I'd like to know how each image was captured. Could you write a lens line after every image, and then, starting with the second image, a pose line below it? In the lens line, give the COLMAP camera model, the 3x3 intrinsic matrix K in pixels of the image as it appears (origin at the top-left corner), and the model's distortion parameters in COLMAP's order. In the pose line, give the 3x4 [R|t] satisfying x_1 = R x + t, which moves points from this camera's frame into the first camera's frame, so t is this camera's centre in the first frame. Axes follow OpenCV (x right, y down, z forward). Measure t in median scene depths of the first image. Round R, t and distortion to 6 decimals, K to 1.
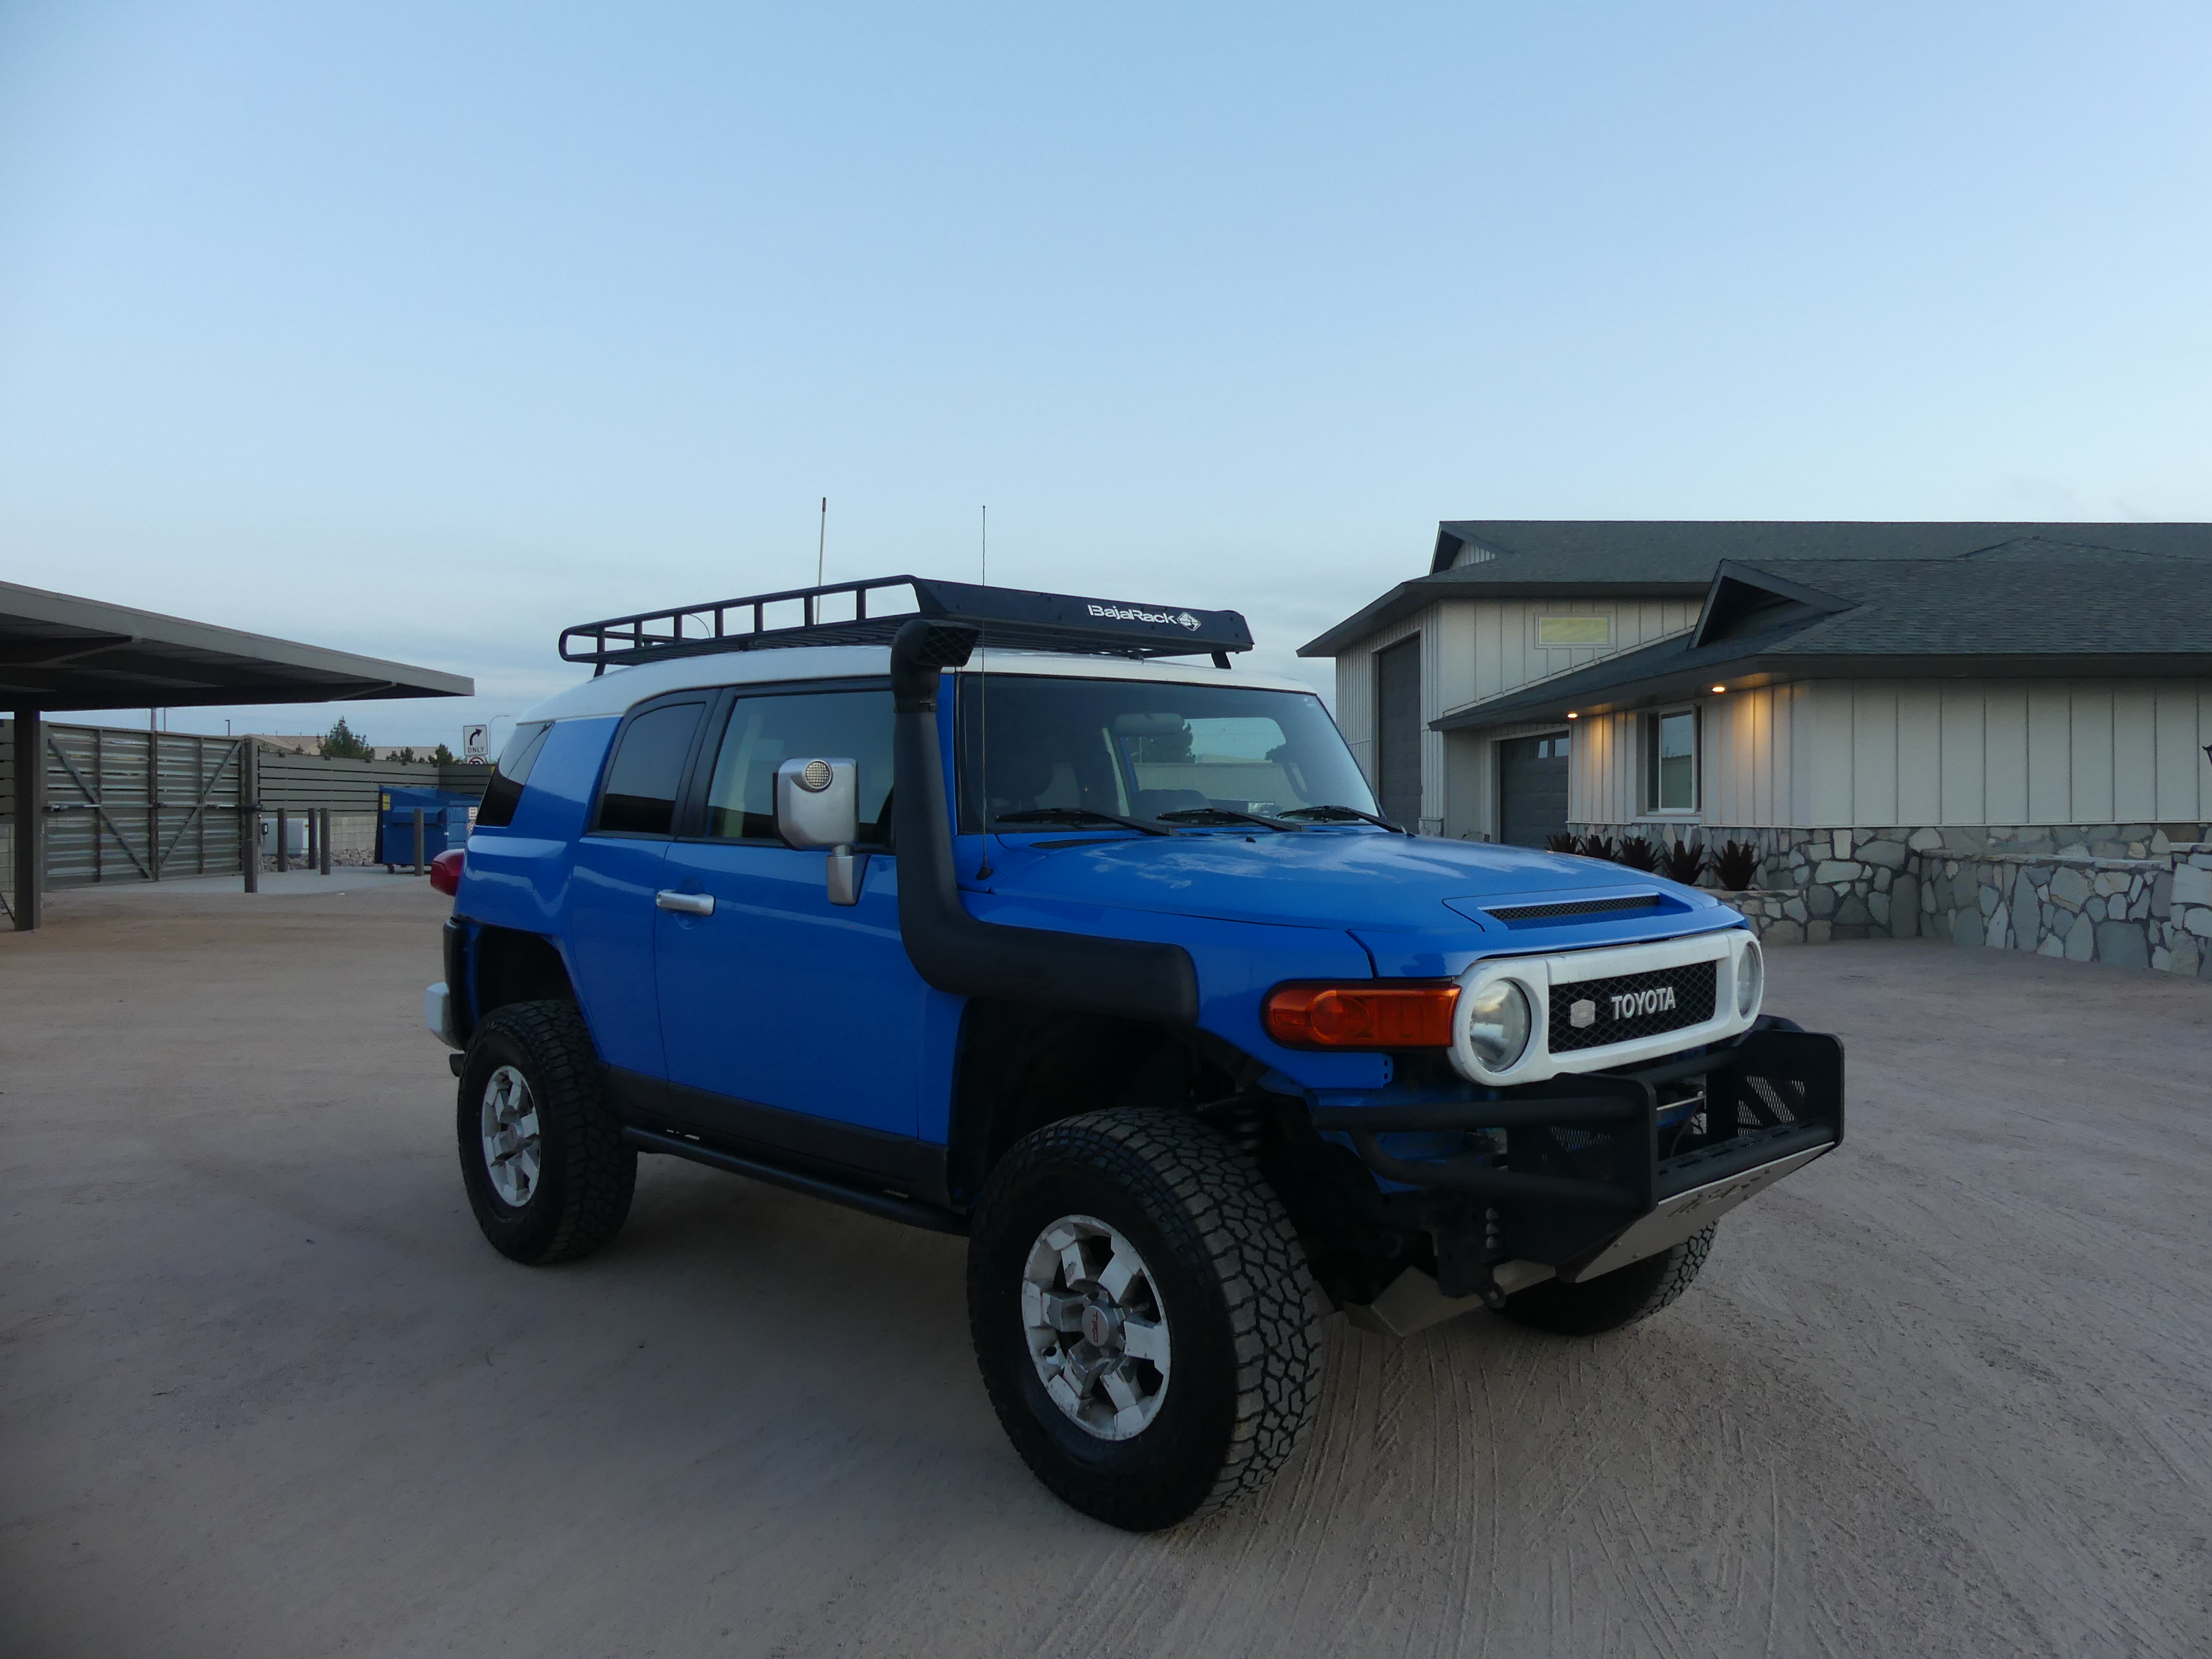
lens RADIAL K [[1617.8, 0, 1119.9], [0, 1617.8, 813.6], [0, 0, 1]] dist [-0.005340, 0.002285]
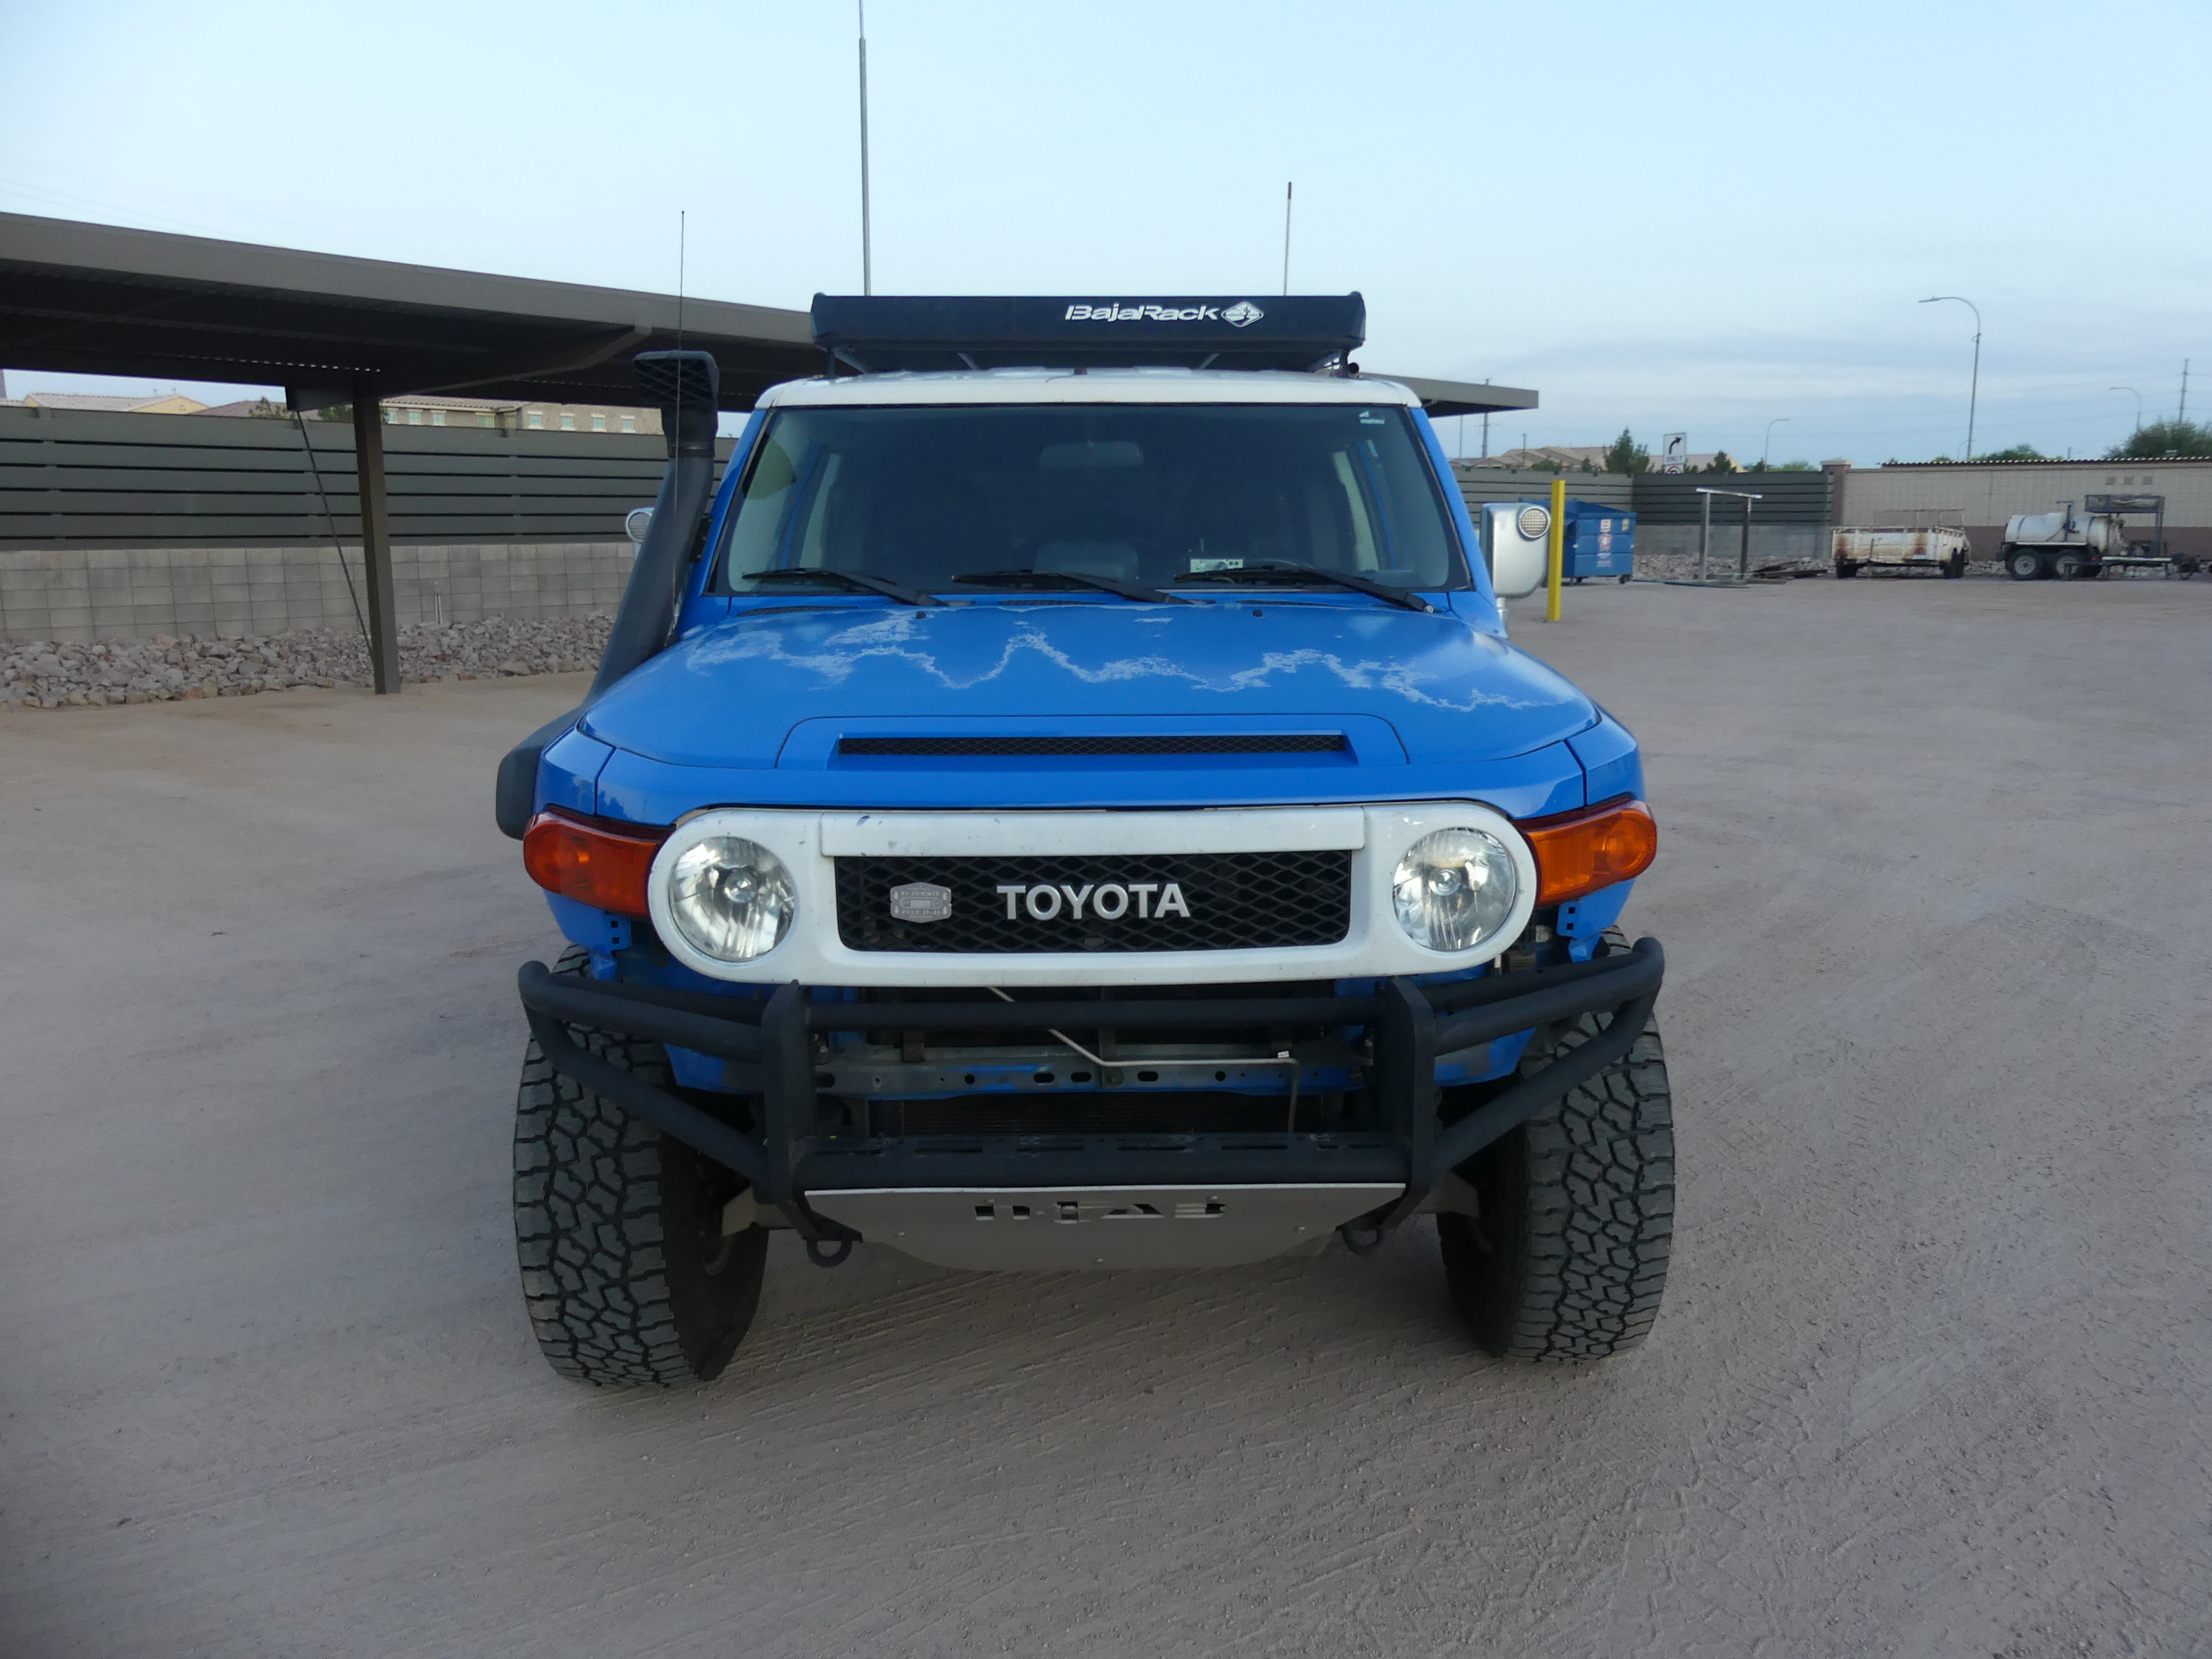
lens RADIAL K [[1617.8, 0, 1109.8], [0, 1617.8, 829.1], [0, 0, 1]] dist [-0.005340, 0.002285]
pose [[0.752512, 0.126059, -0.646401, 0.667379], [-0.003965, 0.982359, 0.186961, -0.029723], [0.658567, -0.138127, 0.739737, 0.471584]]
